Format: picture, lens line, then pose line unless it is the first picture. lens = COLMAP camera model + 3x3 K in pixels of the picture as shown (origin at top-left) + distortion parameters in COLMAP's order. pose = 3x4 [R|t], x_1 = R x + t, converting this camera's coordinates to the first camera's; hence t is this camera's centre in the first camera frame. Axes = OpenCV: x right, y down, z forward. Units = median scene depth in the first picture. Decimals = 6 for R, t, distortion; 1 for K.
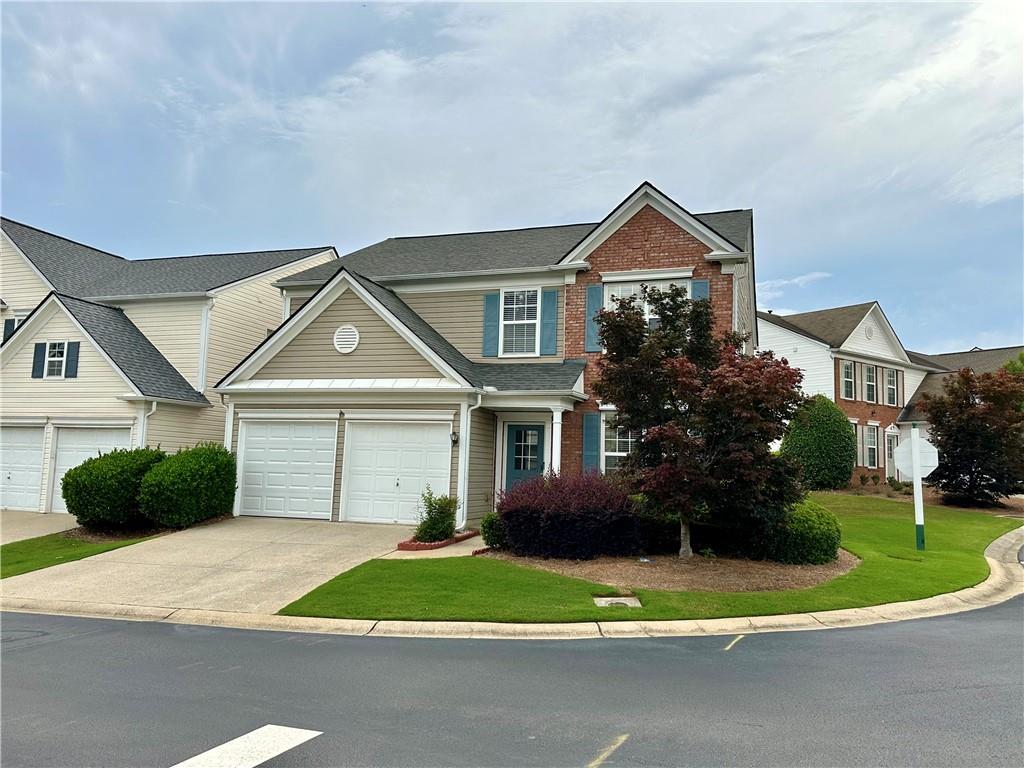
lens RADIAL K [[776.3, 0, 512.0], [0, 776.3, 384.0], [0, 0, 1]] dist [0.125344, 0.000630]
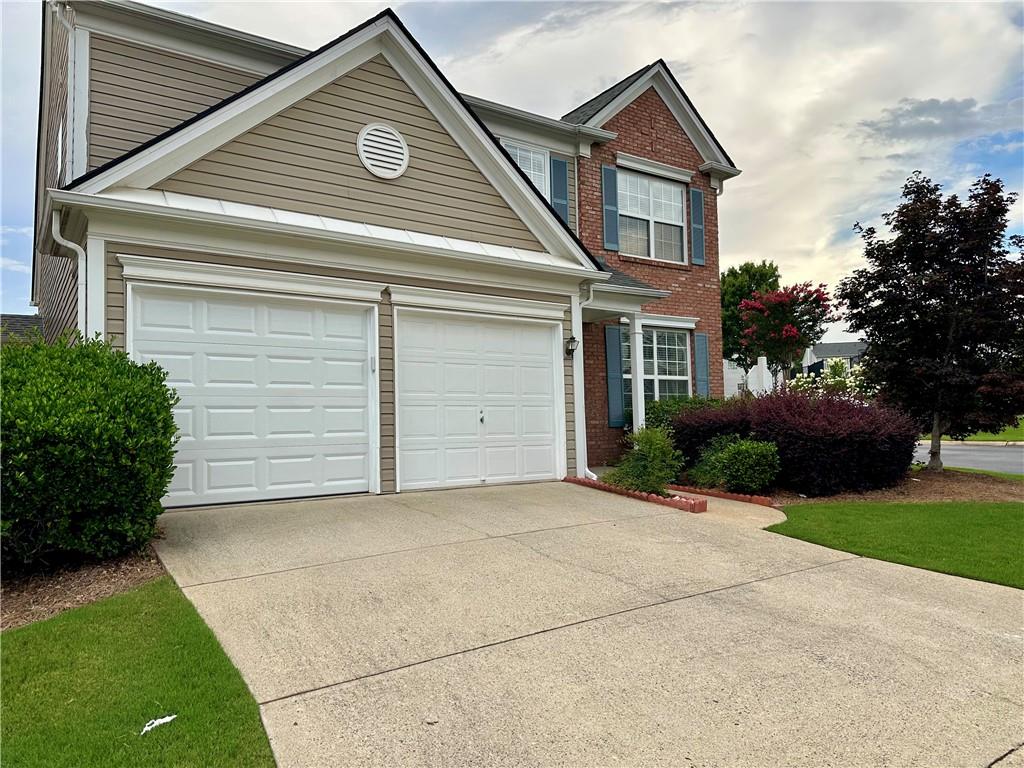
lens RADIAL K [[731.0, 0, 512.0], [0, 731.0, 384.0], [0, 0, 1]] dist [0.149647, -0.192191]
pose [[0.573060, 0.008047, 0.819474, -0.578498], [-0.050151, 0.998422, 0.025266, 0.083062], [-0.817978, -0.055577, 0.572559, 0.640448]]
